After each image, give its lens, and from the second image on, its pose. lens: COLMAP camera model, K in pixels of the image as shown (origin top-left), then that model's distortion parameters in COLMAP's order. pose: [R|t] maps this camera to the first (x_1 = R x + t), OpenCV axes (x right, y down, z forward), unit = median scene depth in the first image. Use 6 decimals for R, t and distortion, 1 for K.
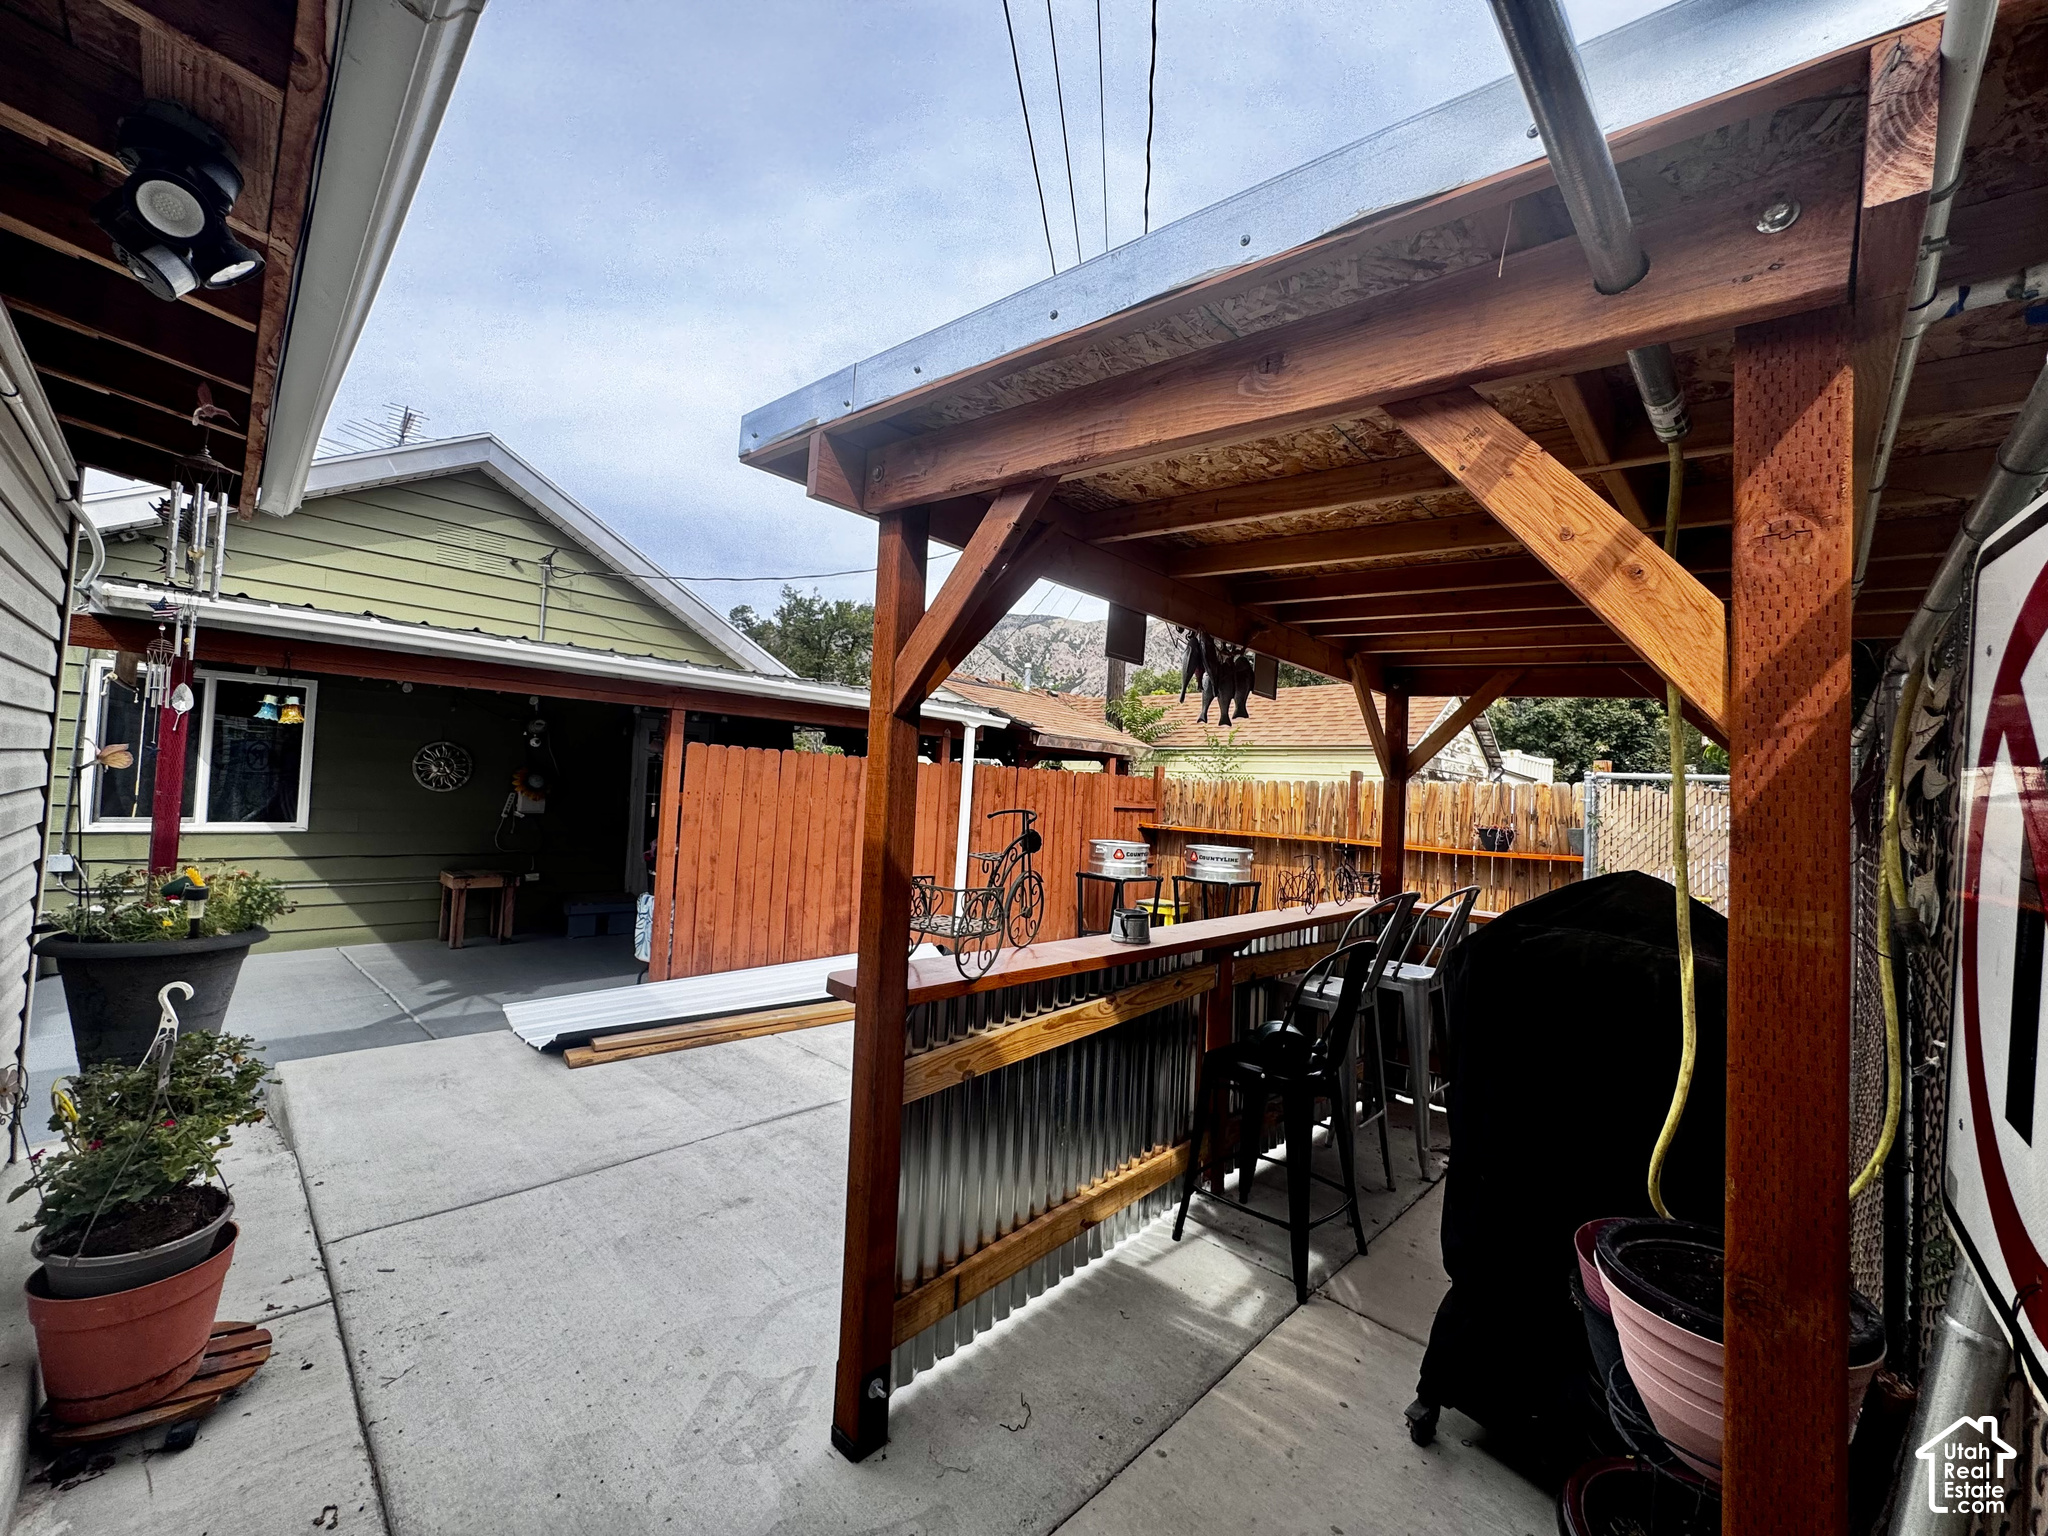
lens RADIAL K [[811.4, 0, 1028.6], [0, 811.4, 770.4], [0, 0, 1]] dist [-0.003187, 0.000091]
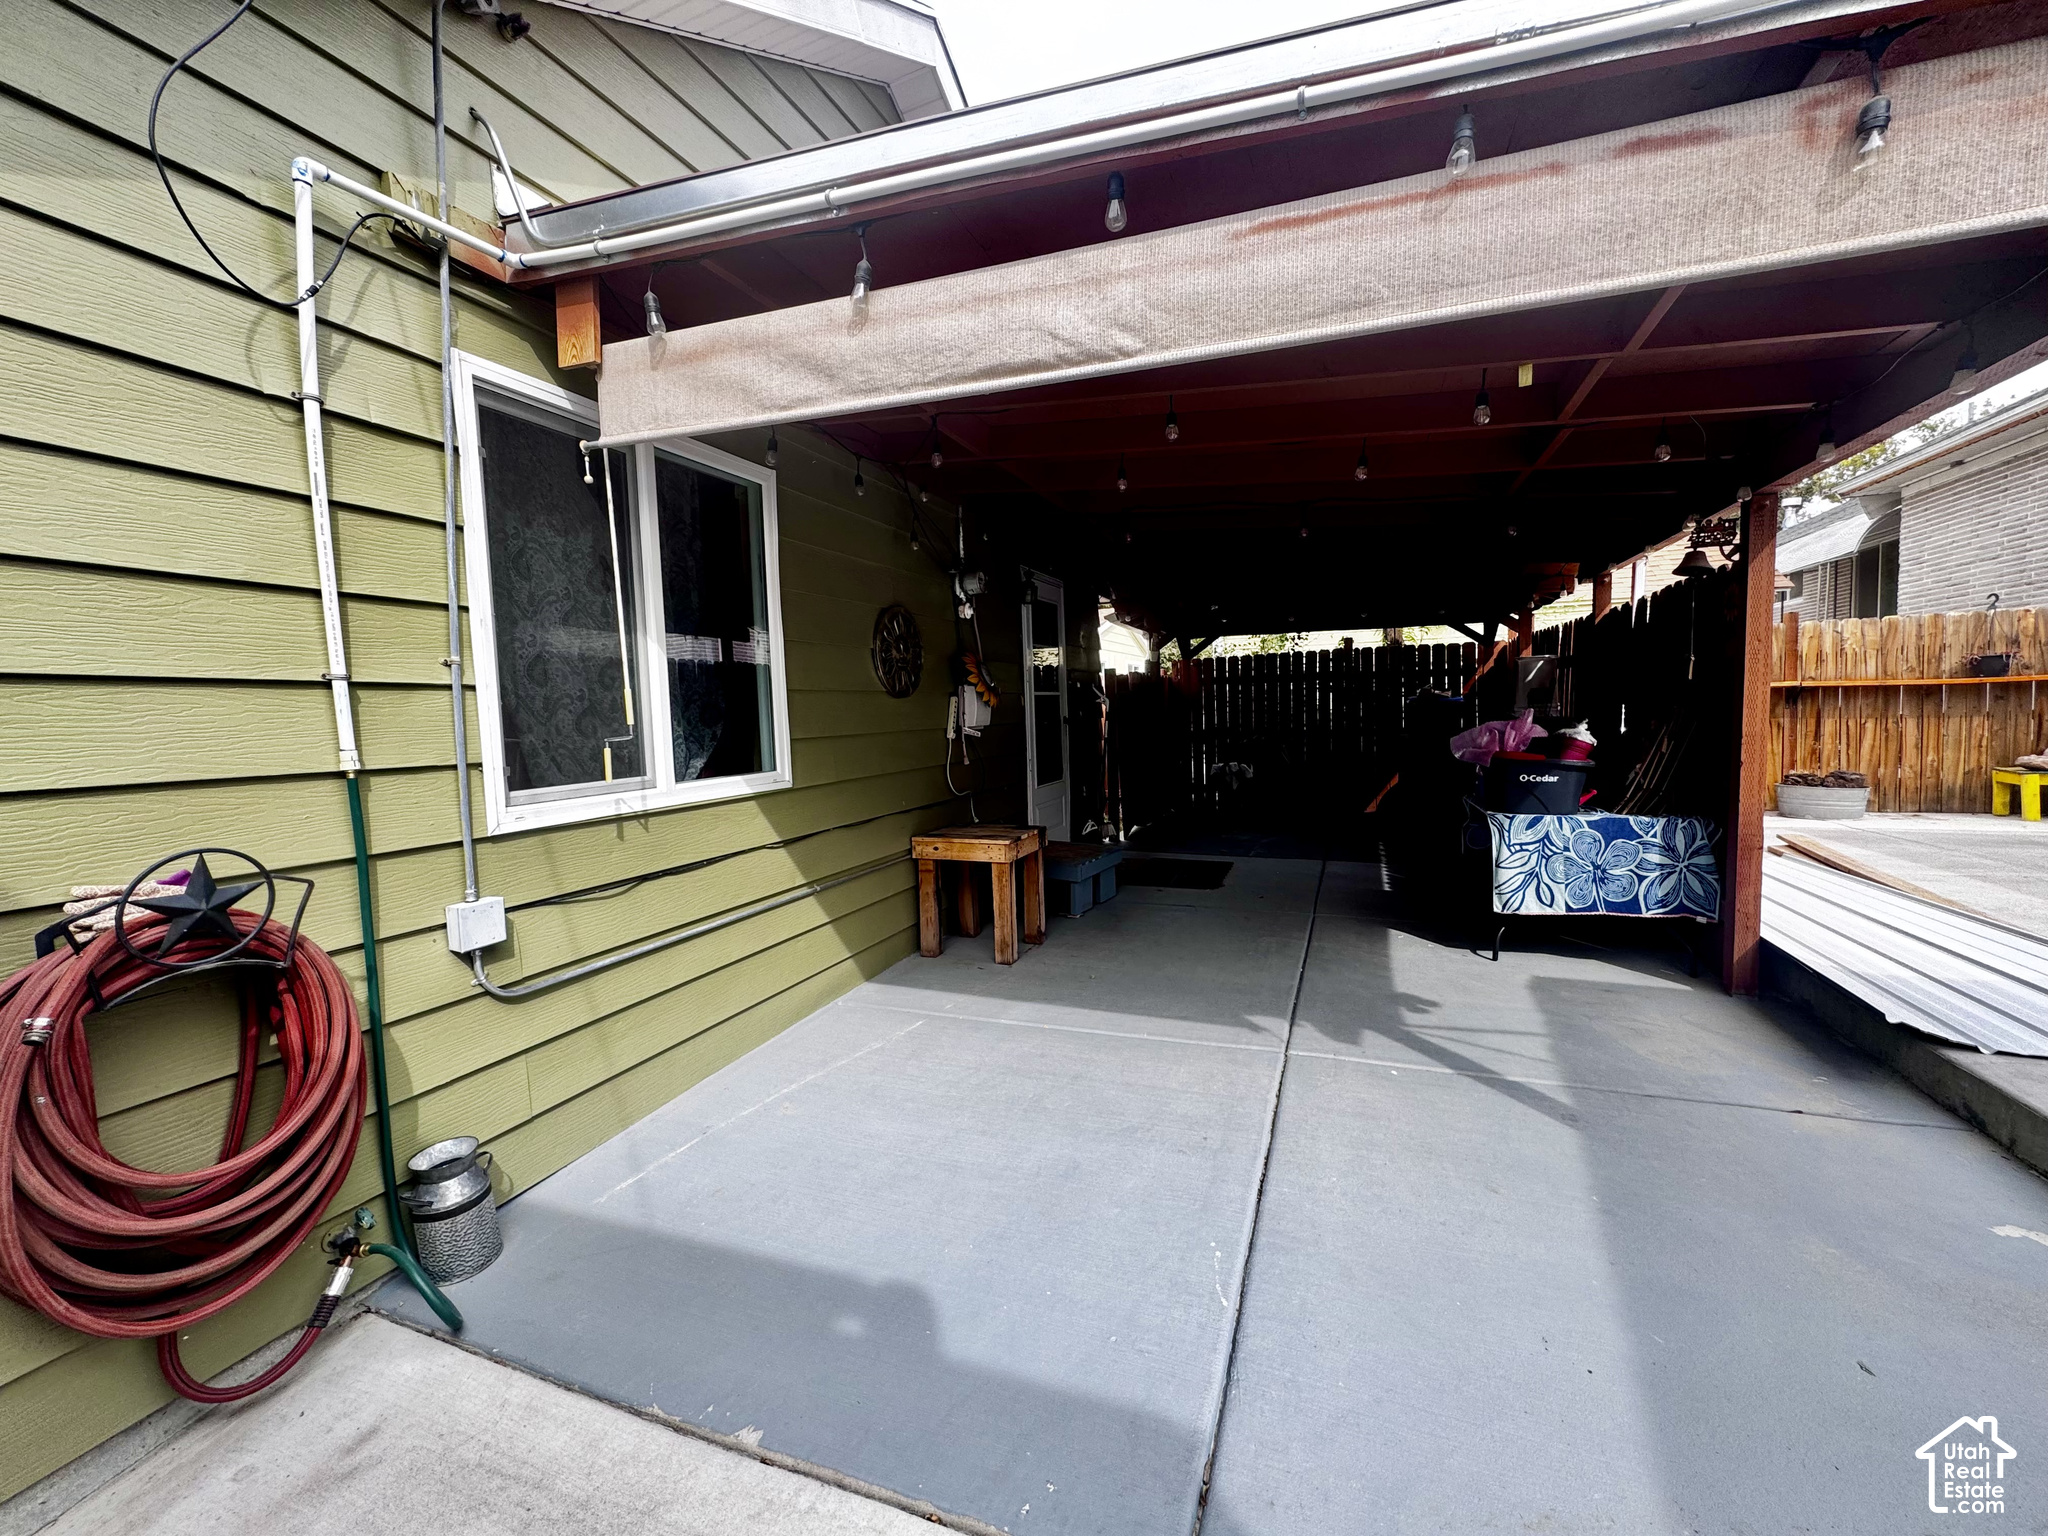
lens RADIAL K [[811.4, 0, 1023.0], [0, 811.4, 757.2], [0, 0, 1]] dist [-0.003187, 0.000091]
pose [[0.926679, -0.097872, 0.362888, -0.938589], [0.064940, 0.992673, 0.101895, 0.016752], [-0.370202, -0.070858, 0.926245, 0.497725]]
